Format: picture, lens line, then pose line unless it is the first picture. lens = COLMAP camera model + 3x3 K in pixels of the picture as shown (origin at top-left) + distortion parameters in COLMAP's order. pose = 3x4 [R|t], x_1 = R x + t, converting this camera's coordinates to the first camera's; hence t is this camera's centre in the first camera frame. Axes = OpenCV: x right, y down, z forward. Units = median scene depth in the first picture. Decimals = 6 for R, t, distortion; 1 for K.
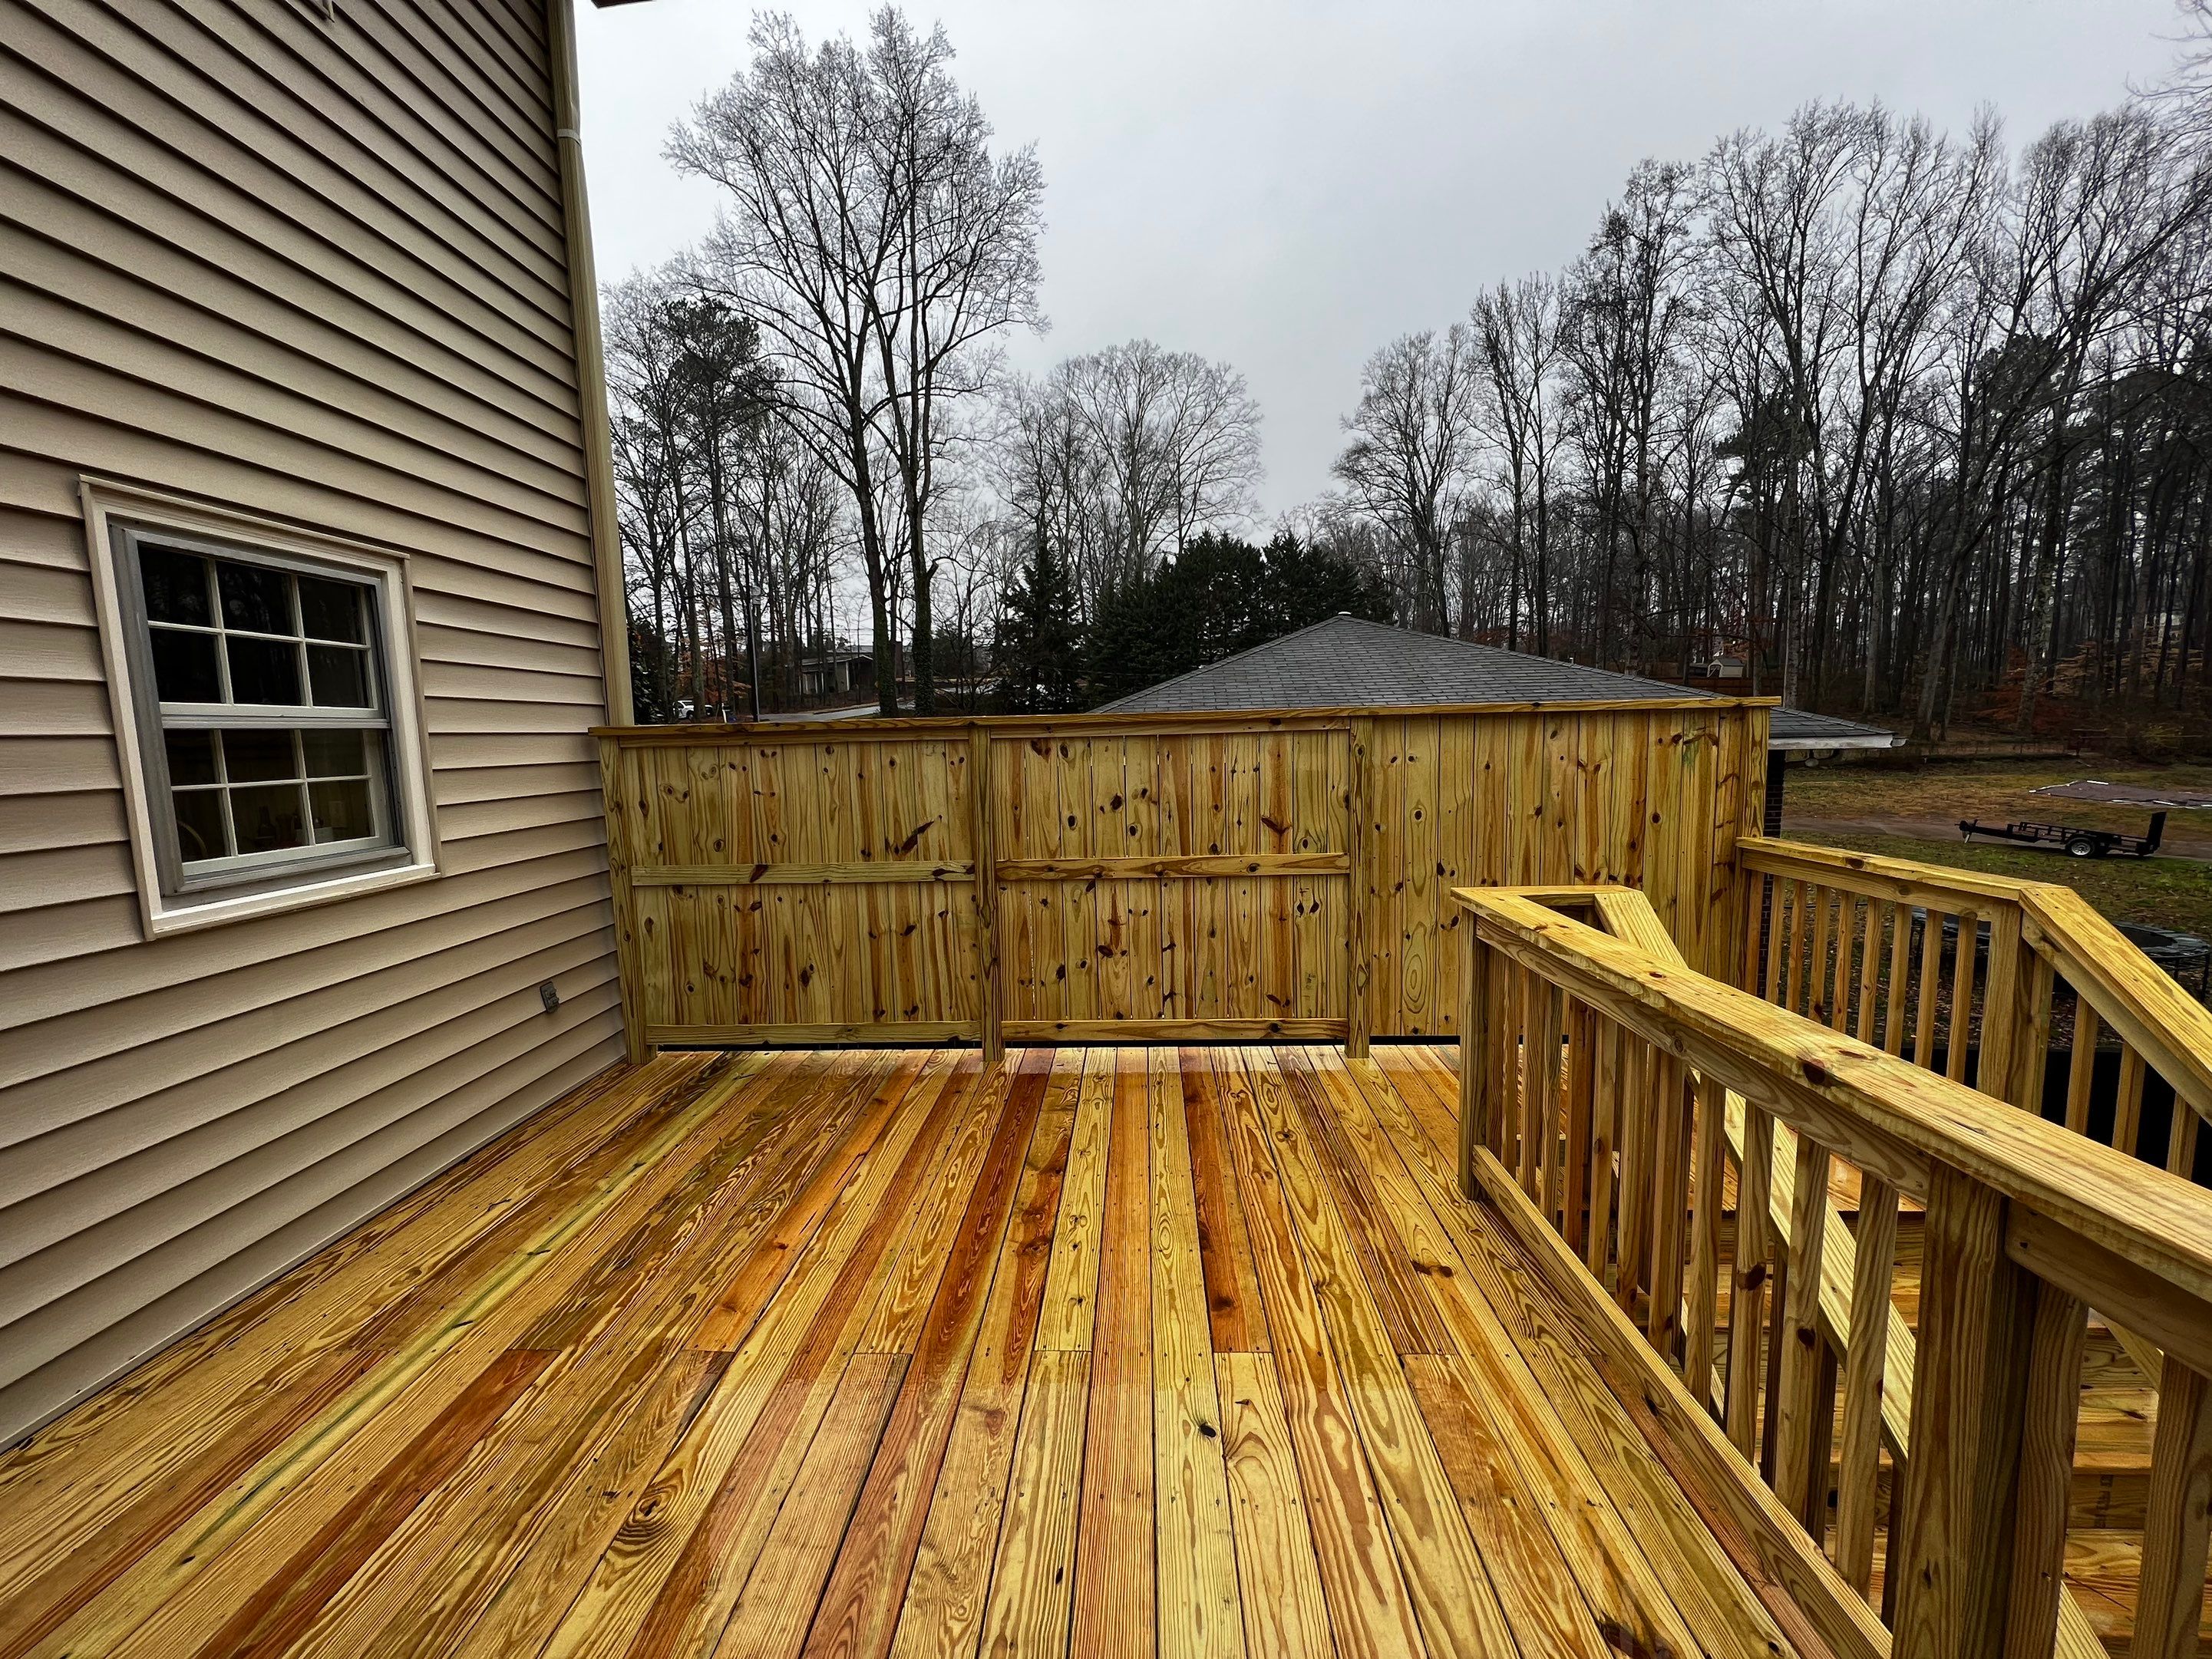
lens RADIAL K [[882.2, 0, 1107.3], [0, 882.2, 833.8], [0, 0, 1]] dist [0.001112, 0.000234]
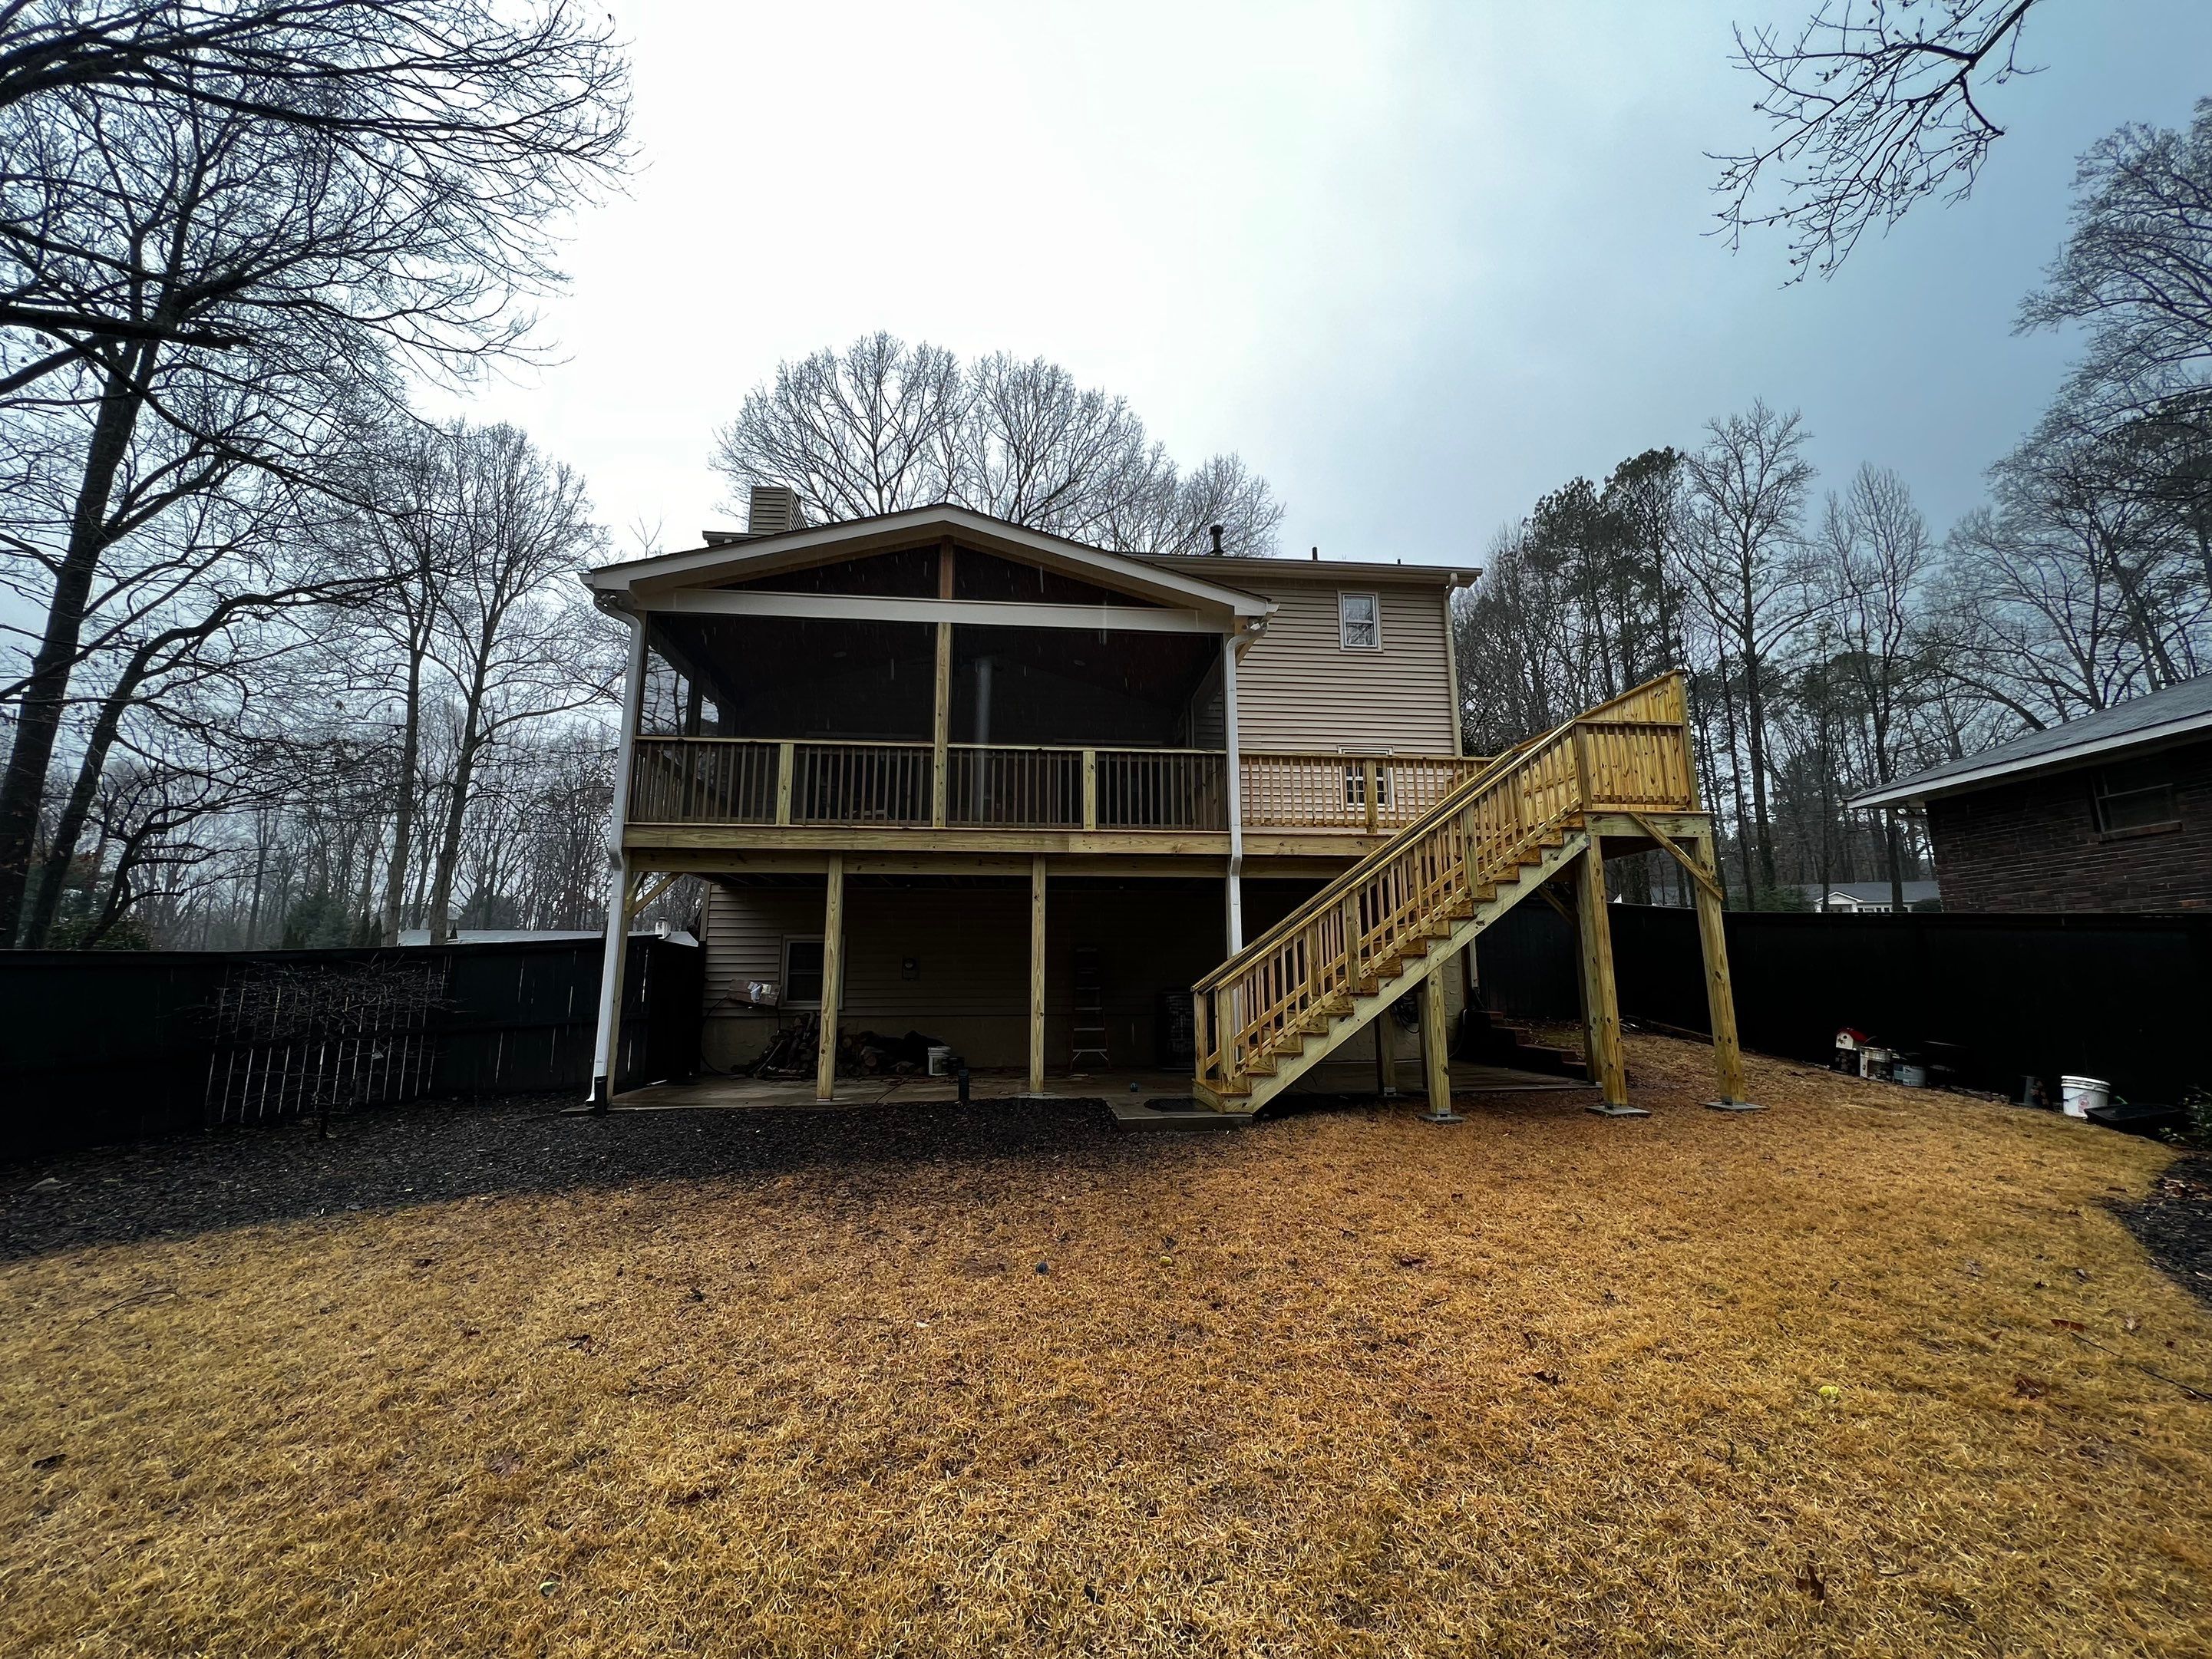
lens RADIAL K [[901.6, 0, 1101.7], [0, 901.6, 828.9], [0, 0, 1]] dist [0.016608, -0.017785]
pose [[0.145413, -0.155884, -0.977013, 0.166166], [-0.111322, 0.978661, -0.172715, 0.051350], [0.983088, 0.133878, 0.124957, -0.049877]]
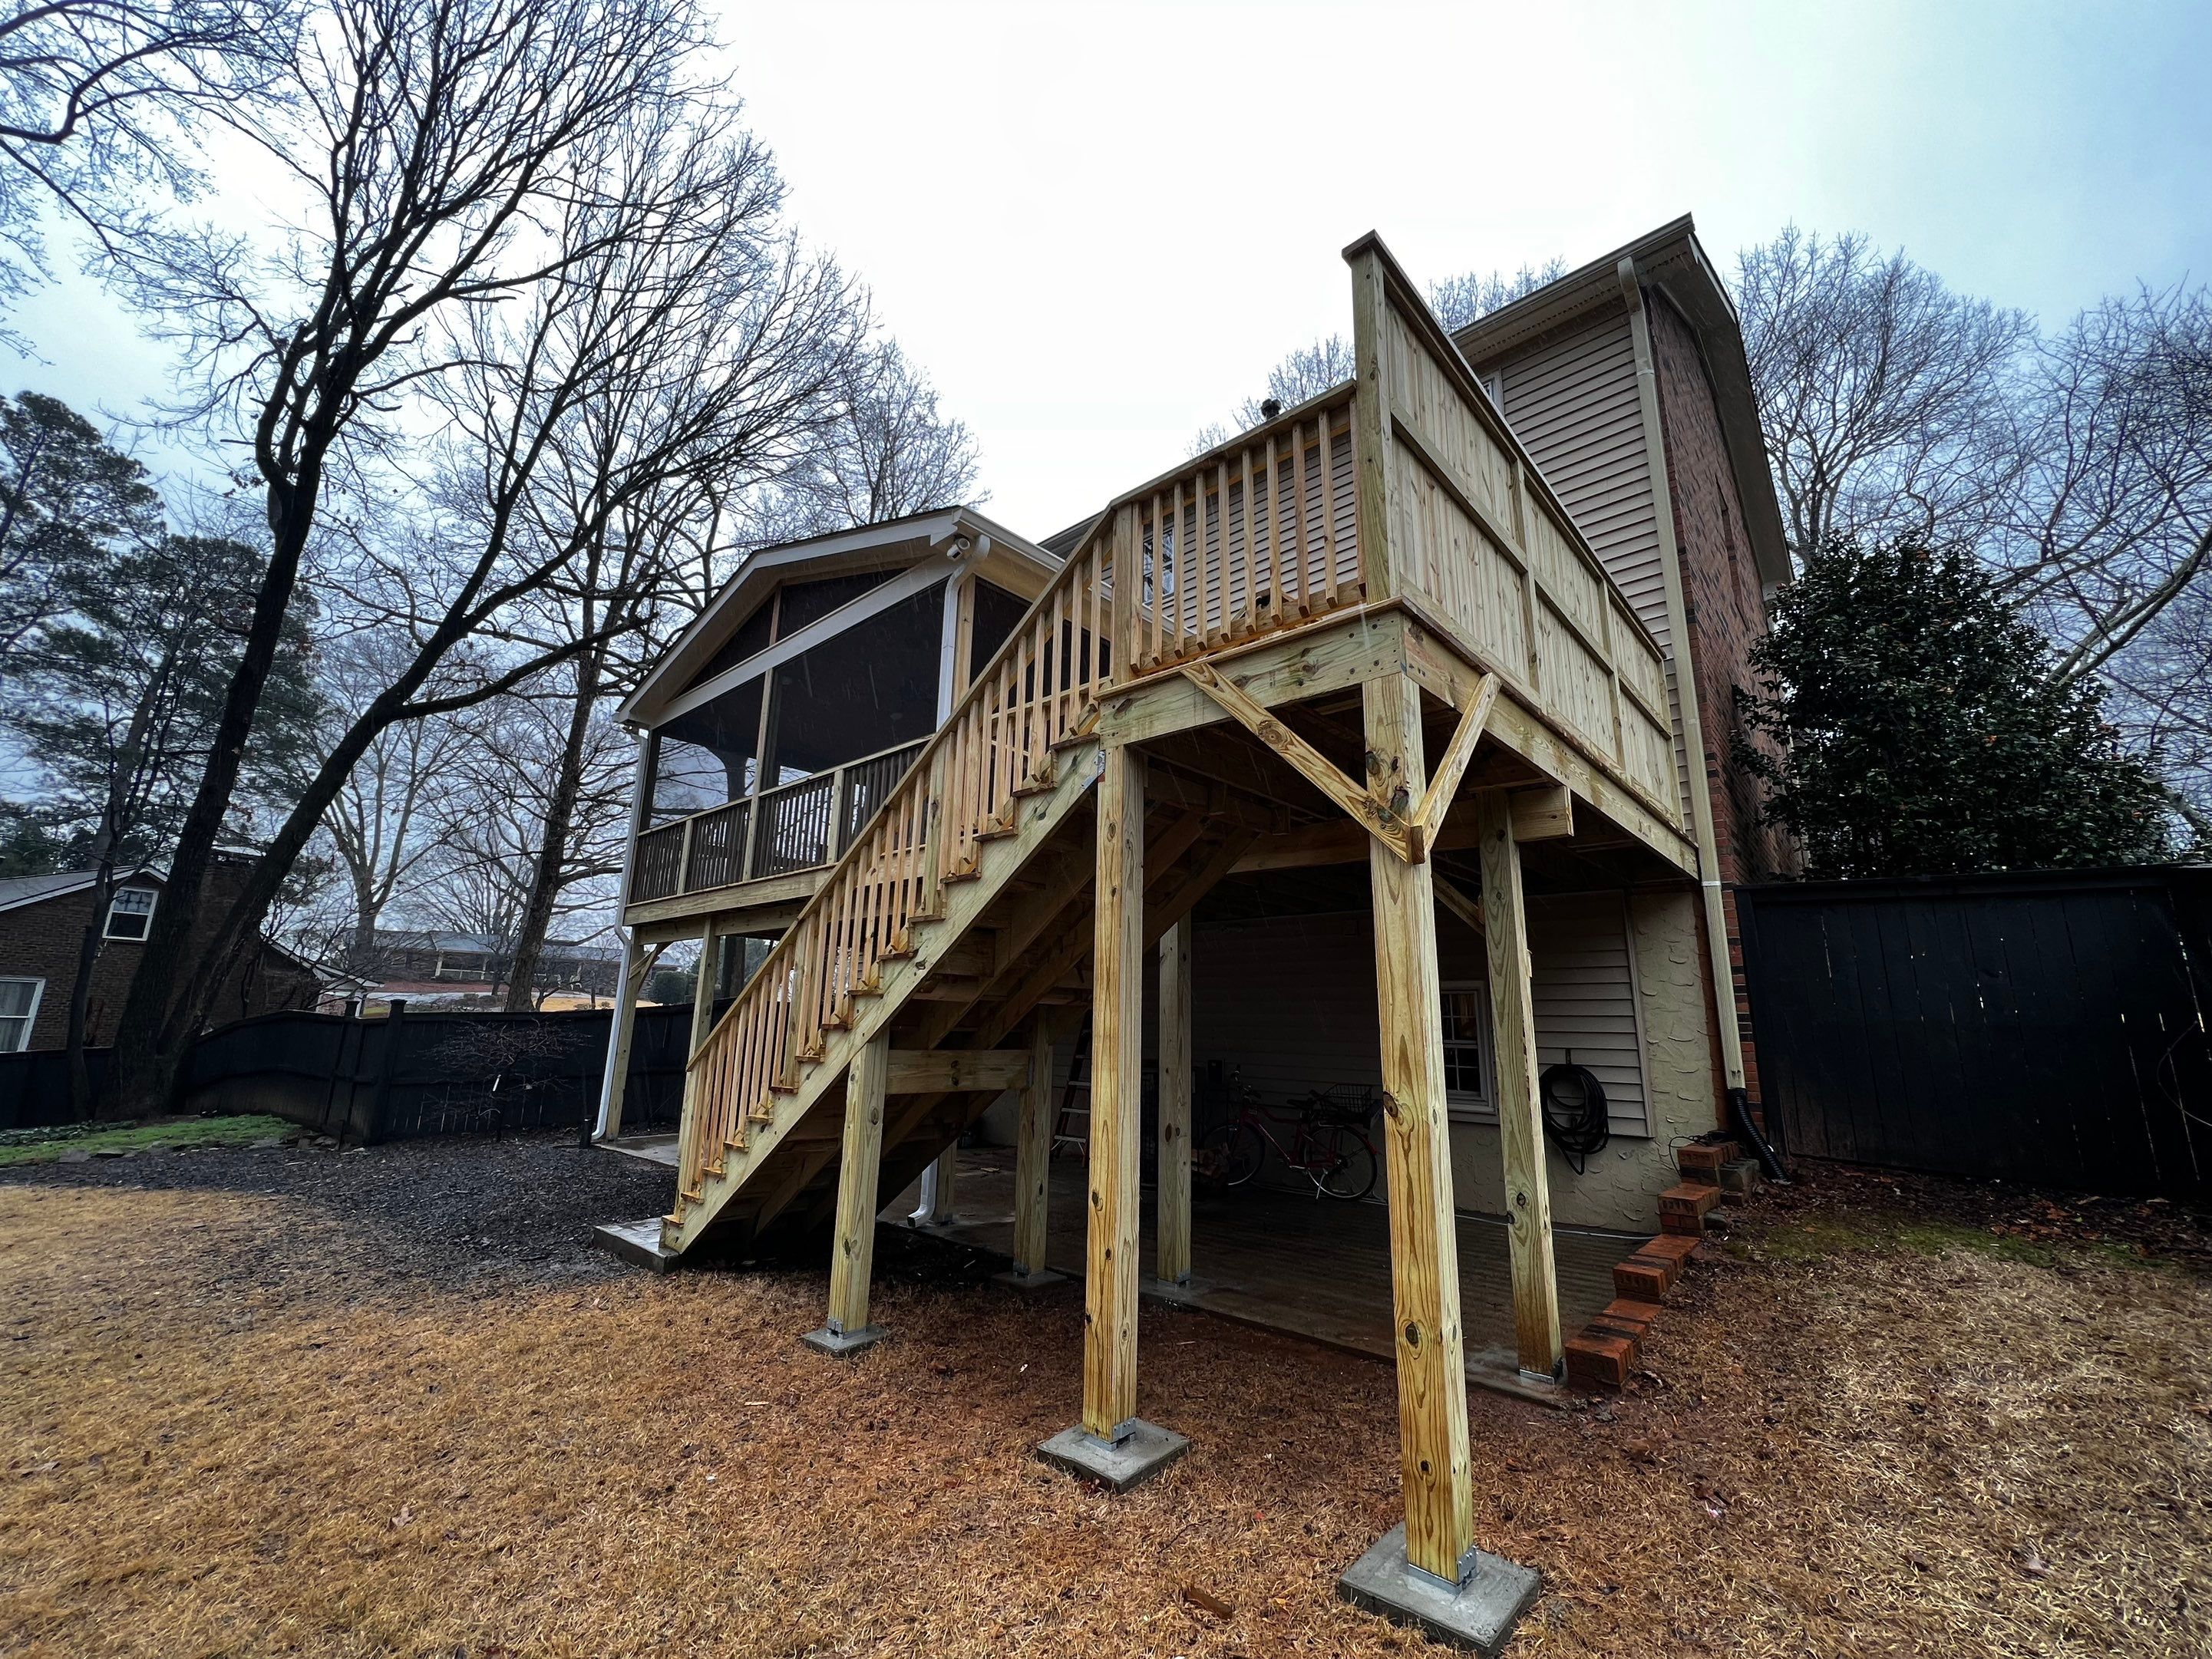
lens RADIAL K [[882.2, 0, 1107.3], [0, 882.2, 833.8], [0, 0, 1]] dist [0.001112, 0.000234]
pose [[-0.644959, -0.147935, -0.749762, 0.083304], [-0.086839, 0.988917, -0.120422, 0.032396], [0.759267, -0.012559, -0.650658, 0.080554]]
